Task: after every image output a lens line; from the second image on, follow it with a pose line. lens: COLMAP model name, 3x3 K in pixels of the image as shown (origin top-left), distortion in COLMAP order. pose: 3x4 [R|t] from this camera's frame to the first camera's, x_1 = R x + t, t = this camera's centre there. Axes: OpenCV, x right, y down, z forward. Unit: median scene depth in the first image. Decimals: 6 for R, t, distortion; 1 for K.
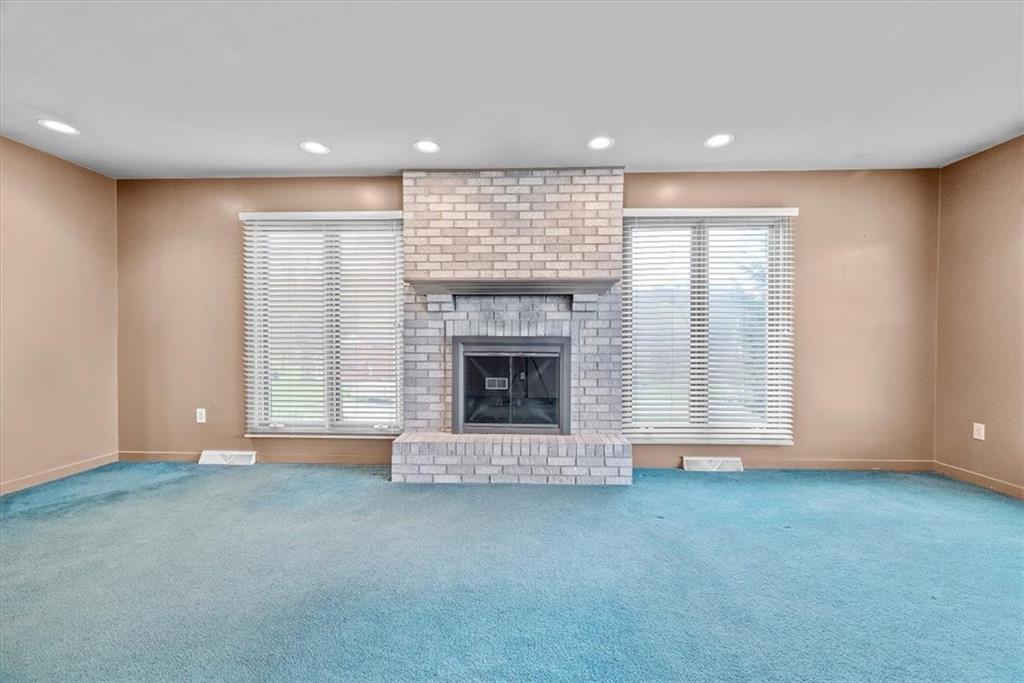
lens RADIAL K [[410.4, 0, 511.5], [0, 410.4, 340.7], [0, 0, 1]] dist [0.003522, 0.000263]
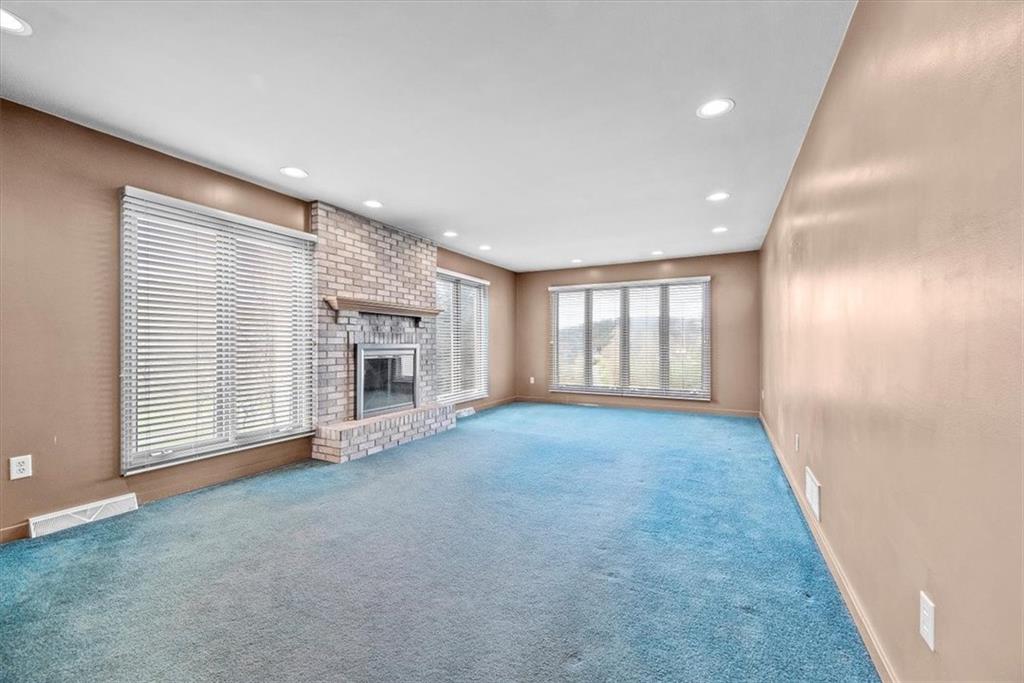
lens RADIAL K [[410.4, 0, 509.6], [0, 410.4, 342.1], [0, 0, 1]] dist [0.003522, 0.000263]
pose [[0.432352, 0.001159, 0.901704, -1.081433], [0.012401, 0.999897, -0.007231, -0.001319], [-0.901619, 0.014309, 0.432294, 0.015157]]
